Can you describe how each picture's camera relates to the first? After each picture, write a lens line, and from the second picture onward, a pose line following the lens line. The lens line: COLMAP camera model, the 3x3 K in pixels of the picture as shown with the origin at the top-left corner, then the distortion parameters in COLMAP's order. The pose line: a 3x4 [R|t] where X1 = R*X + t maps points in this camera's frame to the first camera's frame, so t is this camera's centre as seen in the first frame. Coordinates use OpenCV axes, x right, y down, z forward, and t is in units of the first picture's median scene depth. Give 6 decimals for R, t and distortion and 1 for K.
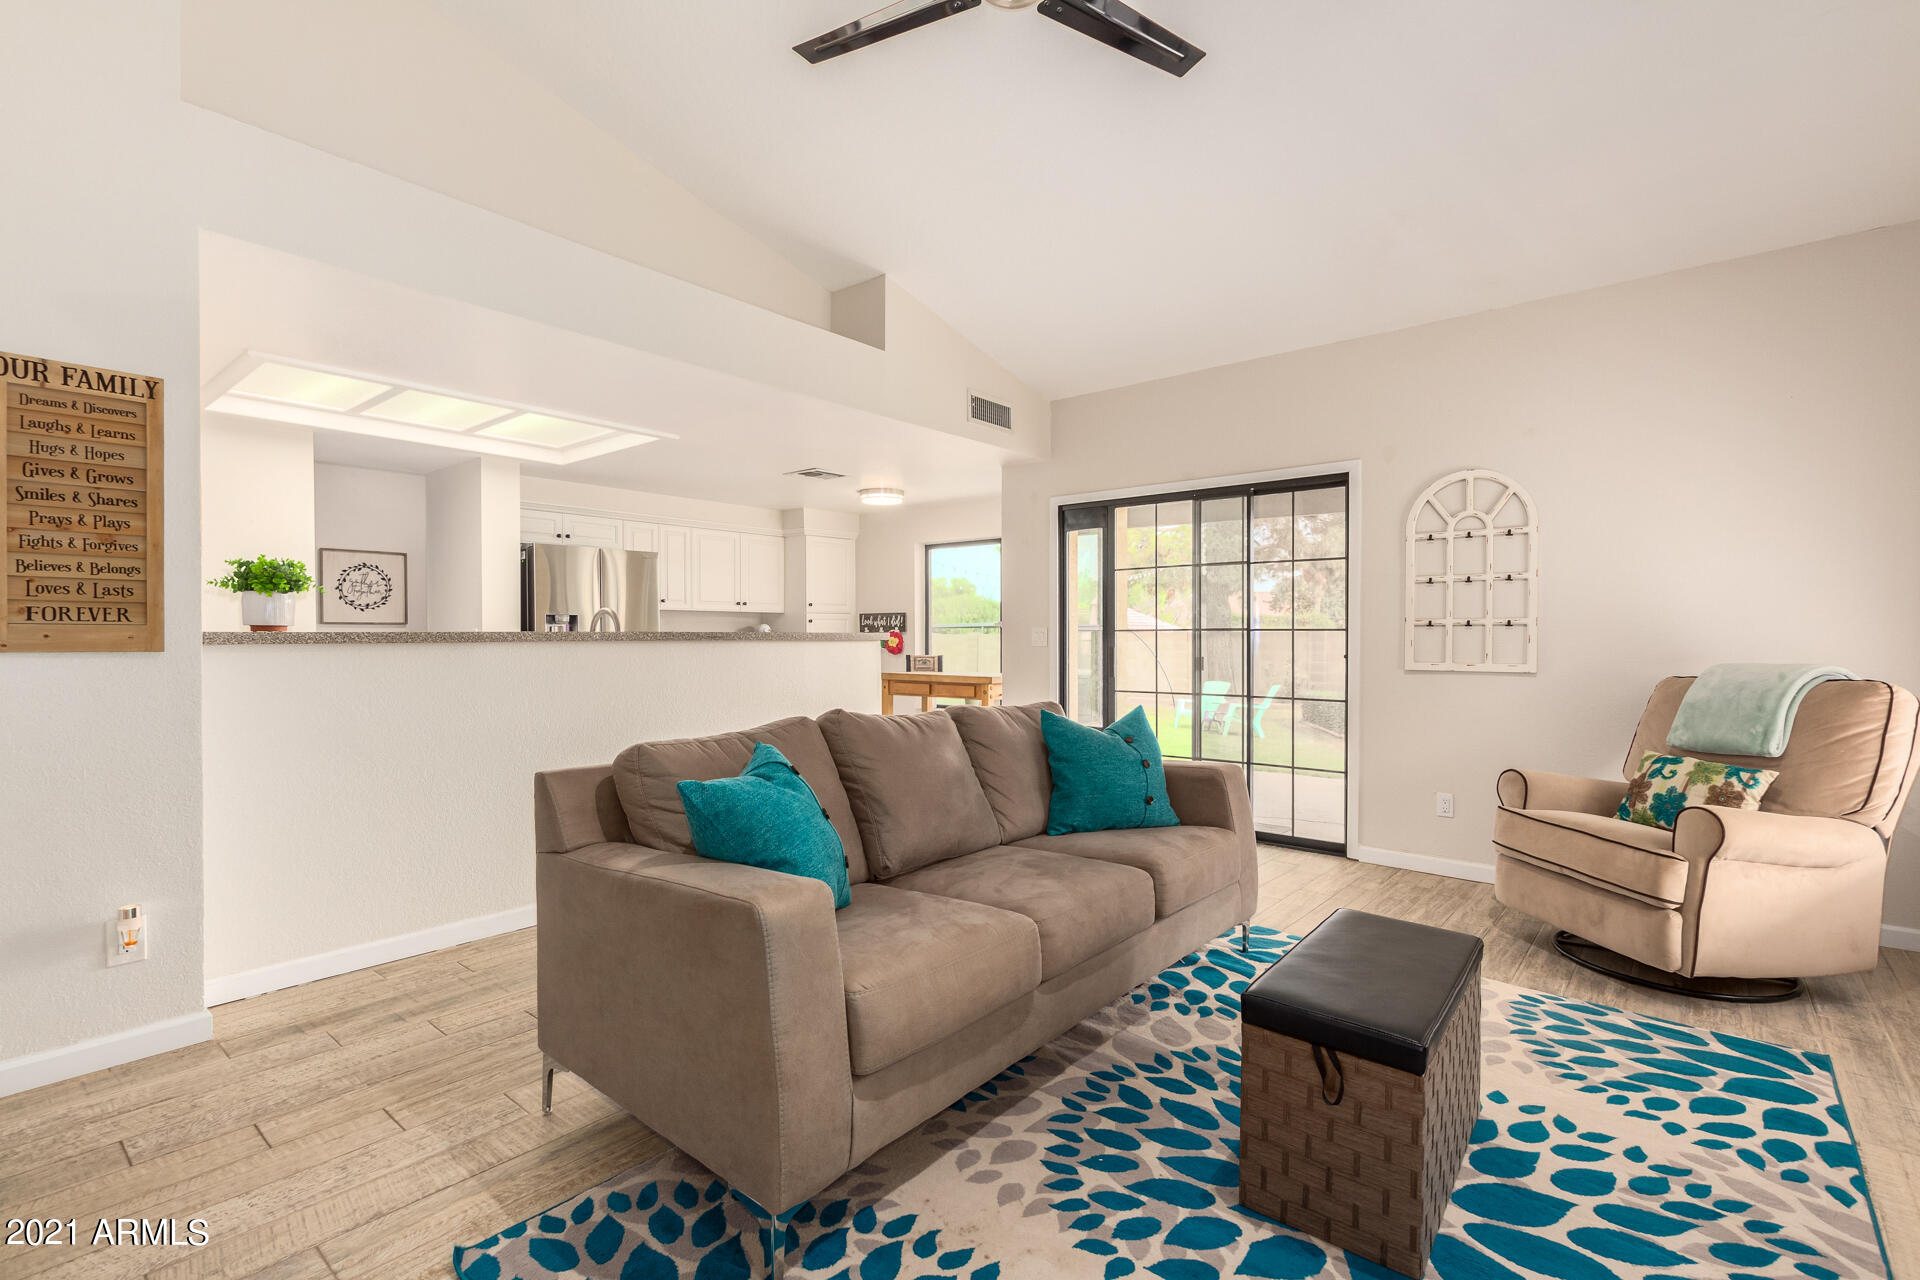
lens RADIAL K [[861.9, 0, 934.8], [0, 861.9, 634.9], [0, 0, 1]] dist [0.010463, -0.000246]
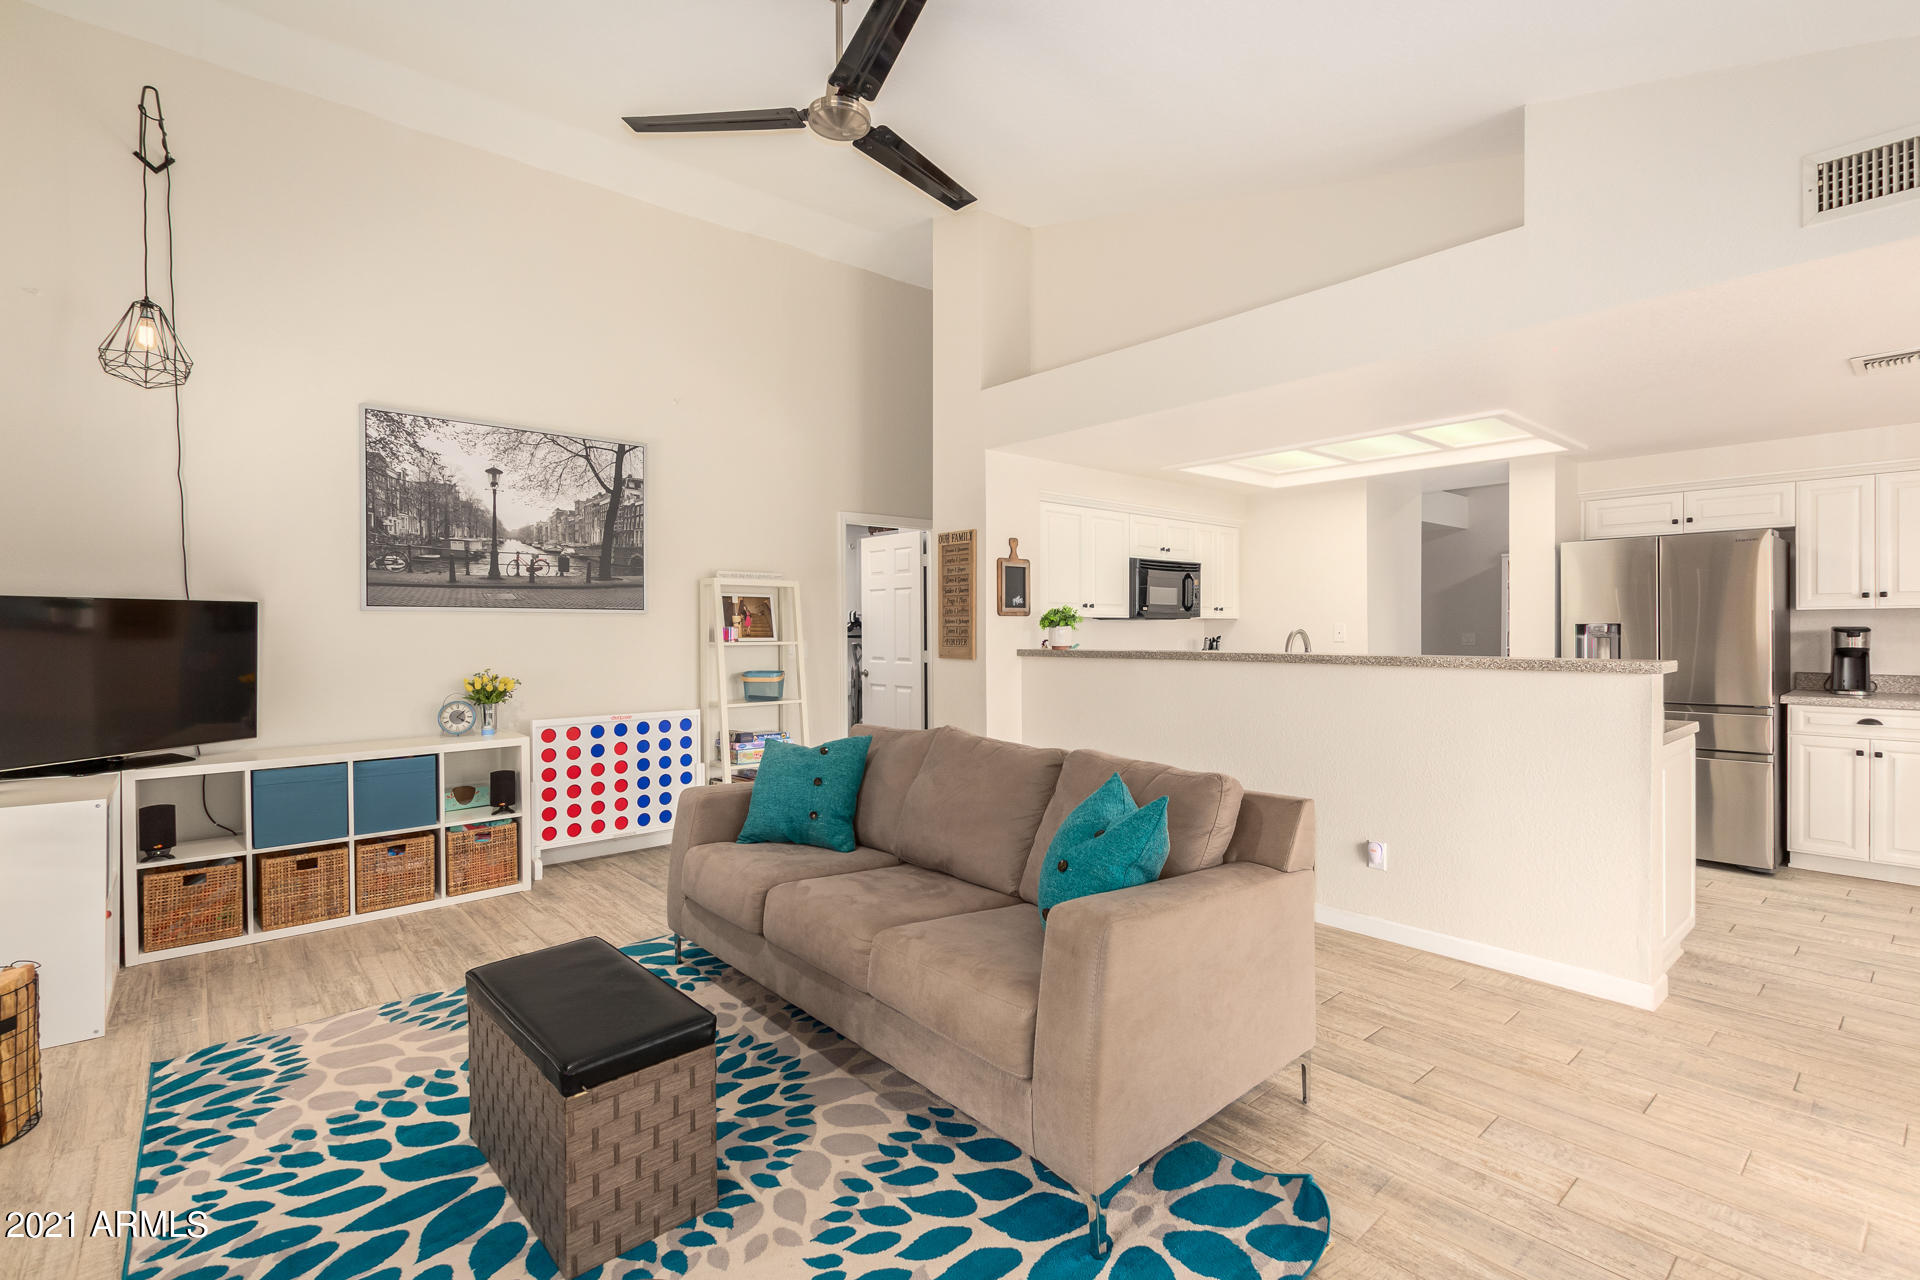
lens RADIAL K [[873.8, 0, 993.7], [0, 873.8, 634.7], [0, 0, 1]] dist [0.004104, -0.000038]
pose [[-0.108693, 0.008691, -0.994037, 1.196876], [0.004035, 0.999957, 0.008301, -0.057562], [0.994067, -0.003108, -0.108723, 1.274802]]
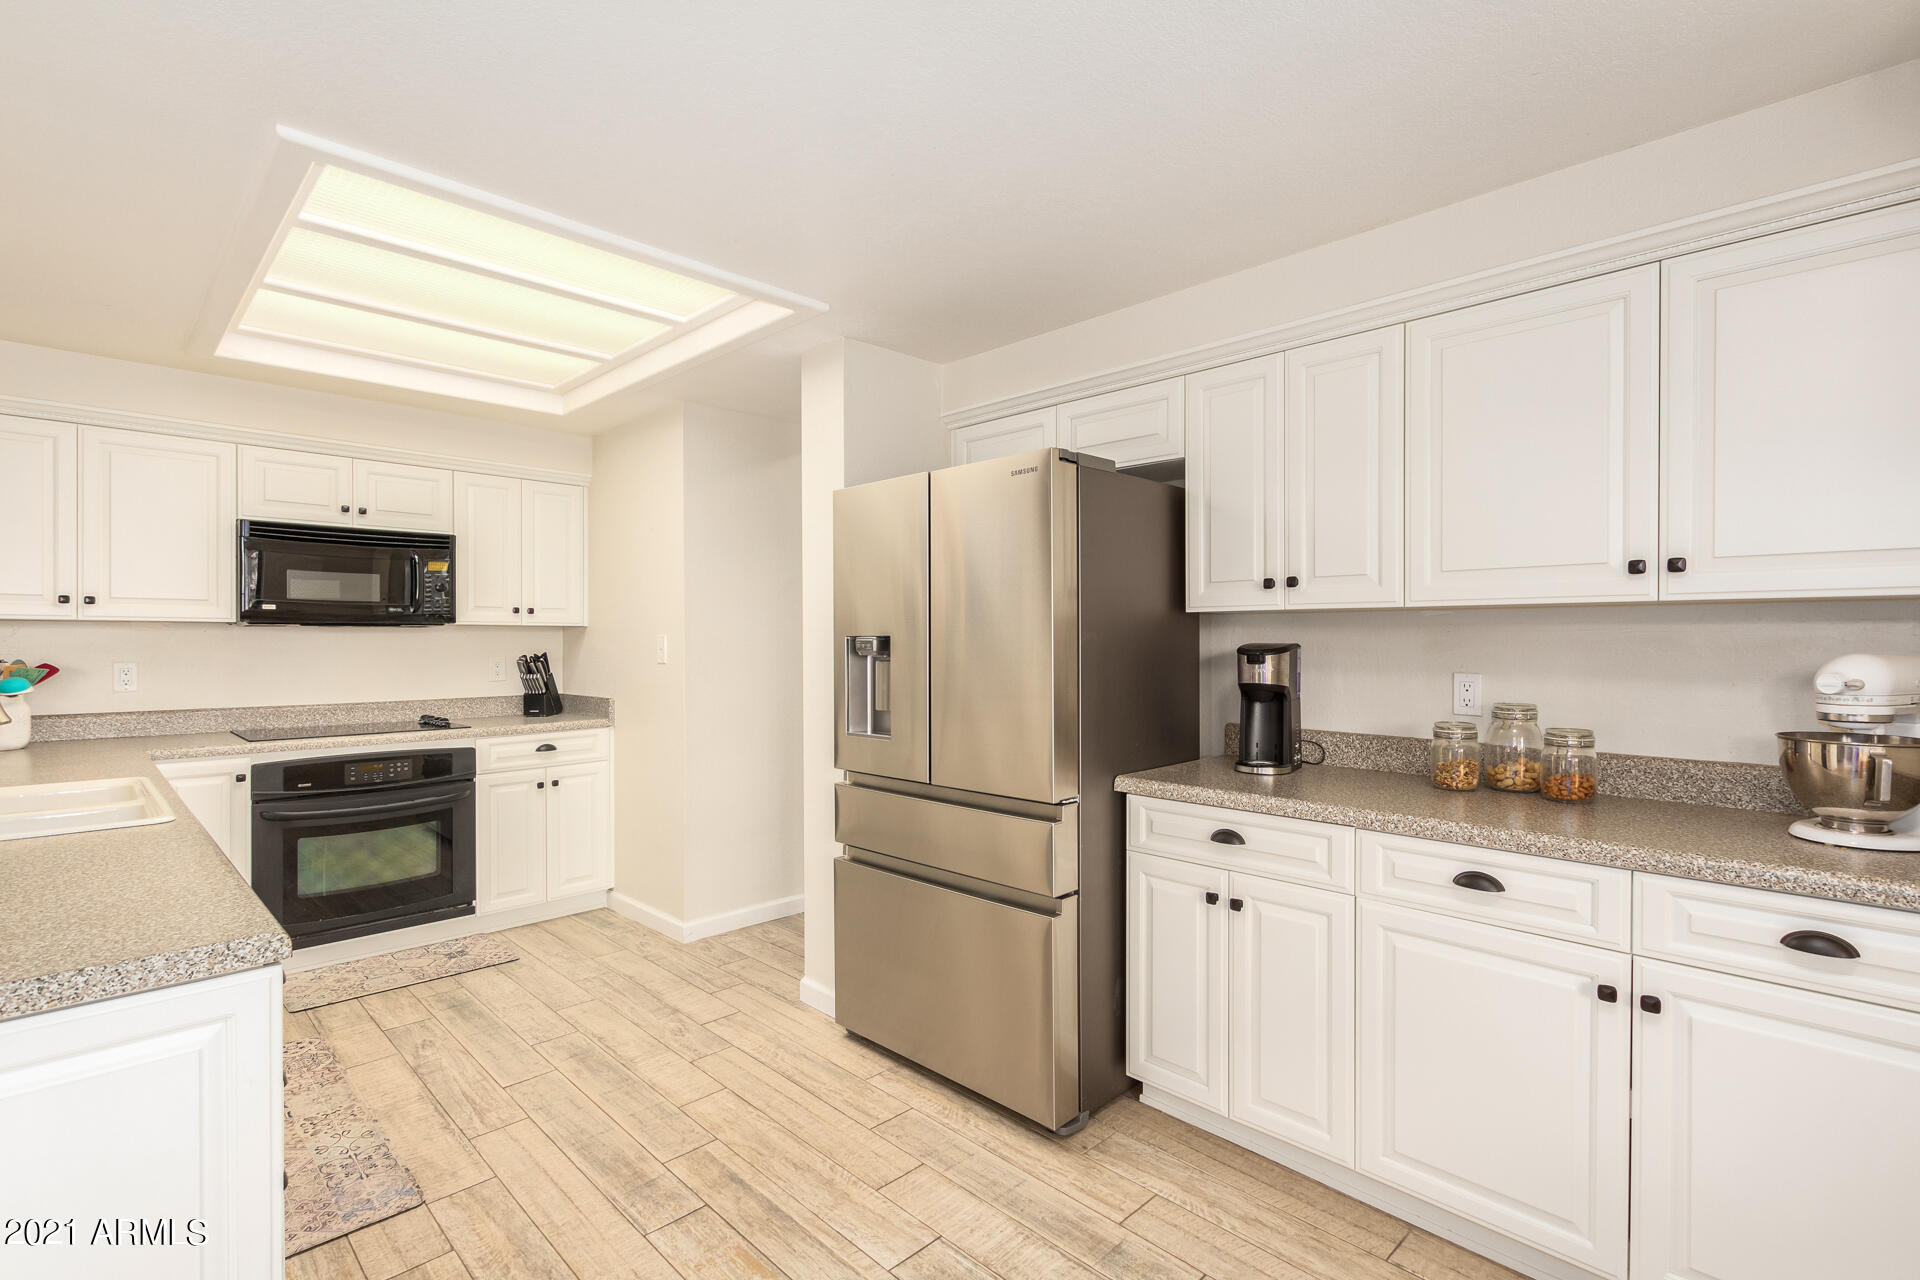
lens RADIAL K [[889.6, 0, 960.0], [0, 889.6, 640.0], [0, 0, 1]] dist [0.003378, -0.000282]
pose [[-0.064472, 0.003378, -0.997914, 0.090977], [-0.000950, 0.999994, 0.003446, -0.059522], [0.997919, 0.001170, -0.064469, 2.707163]]
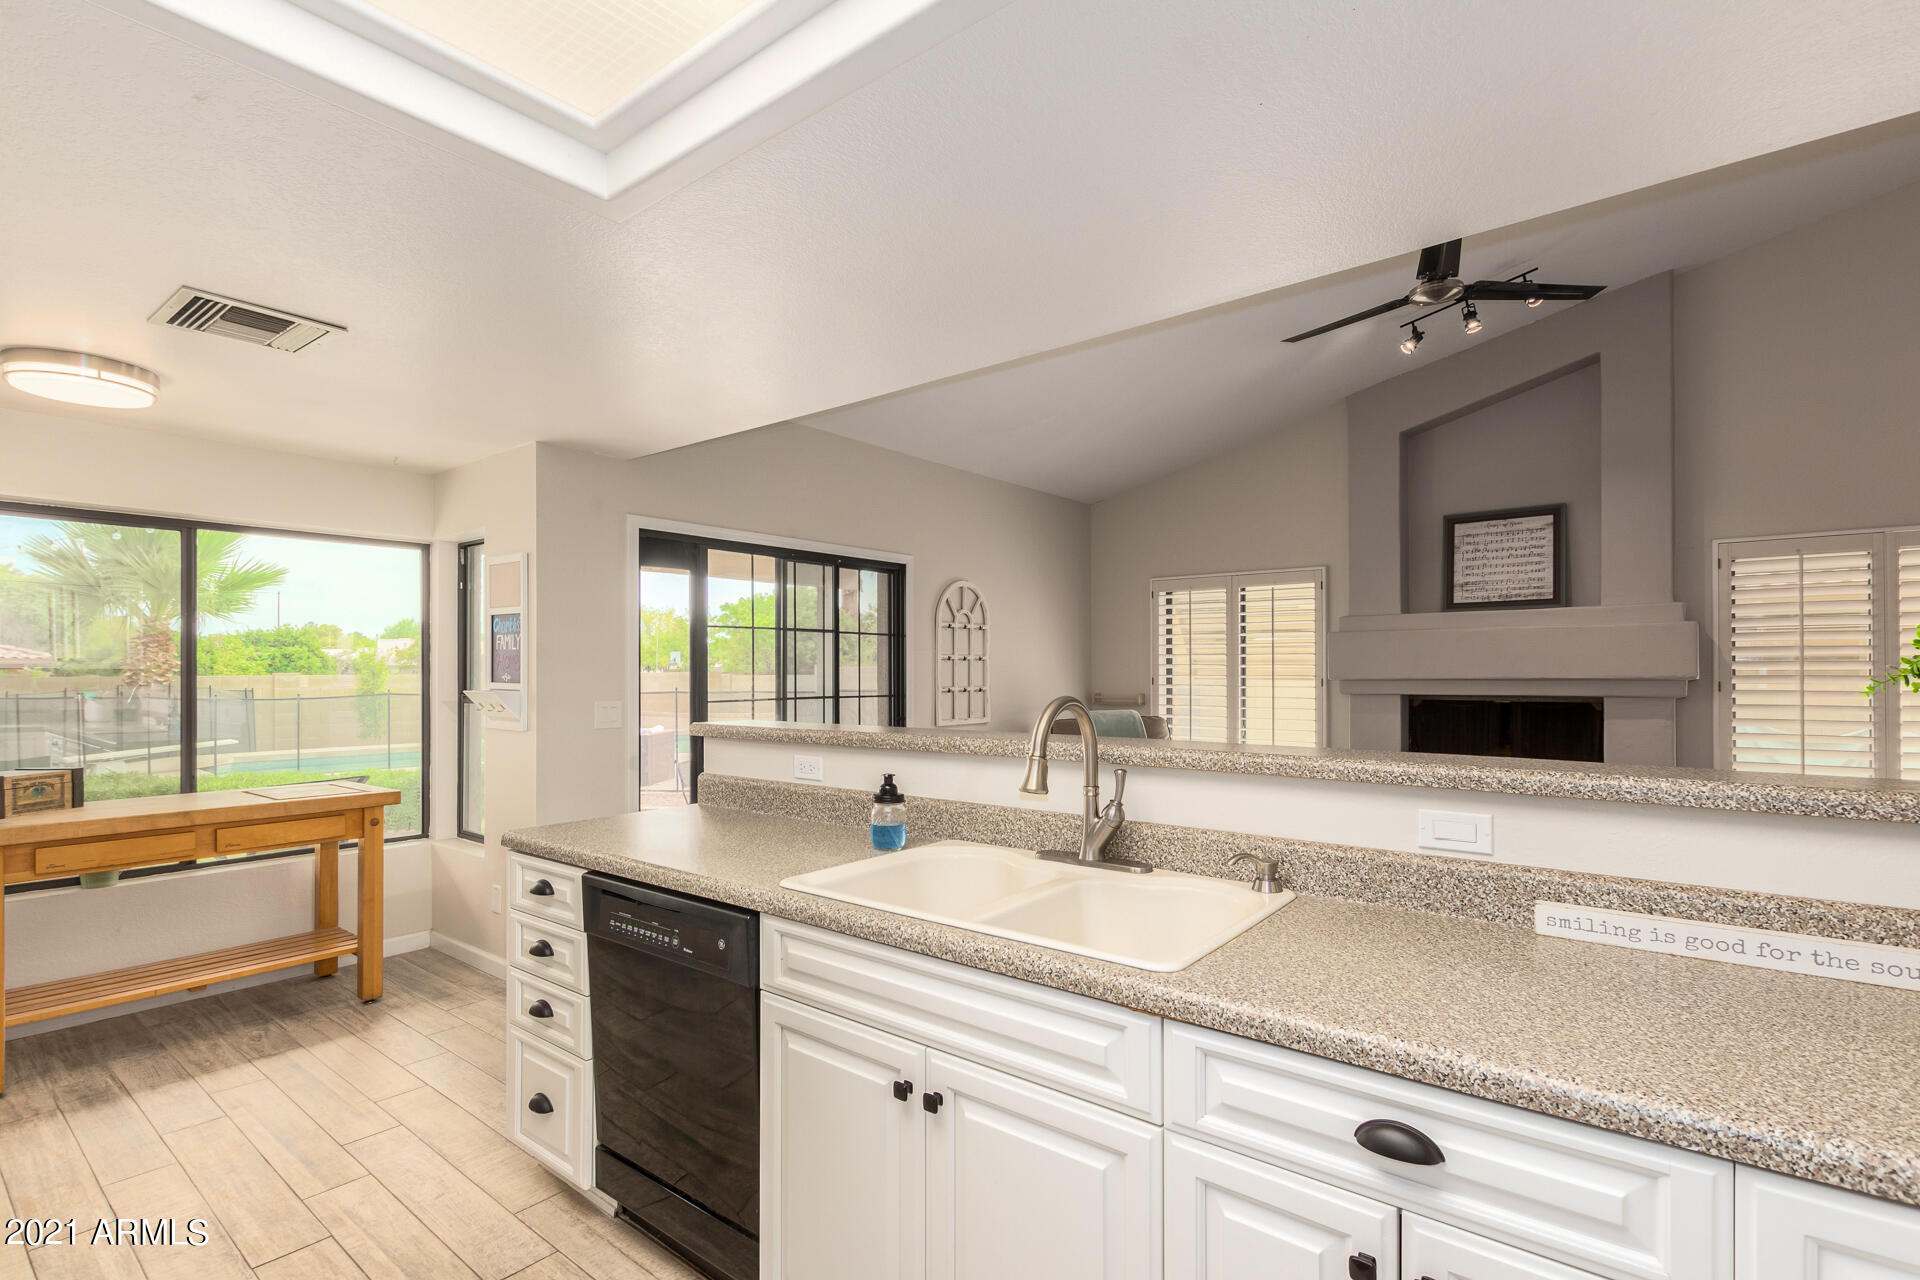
lens RADIAL K [[895.4, 0, 921.4], [0, 895.4, 666.7], [0, 0, 1]] dist [0.000901, -0.000133]
pose [[-0.018502, 0.006204, 0.999810, -1.423824], [0.003378, 0.999975, -0.006143, -0.073987], [-0.999823, 0.003264, -0.018522, 1.882065]]
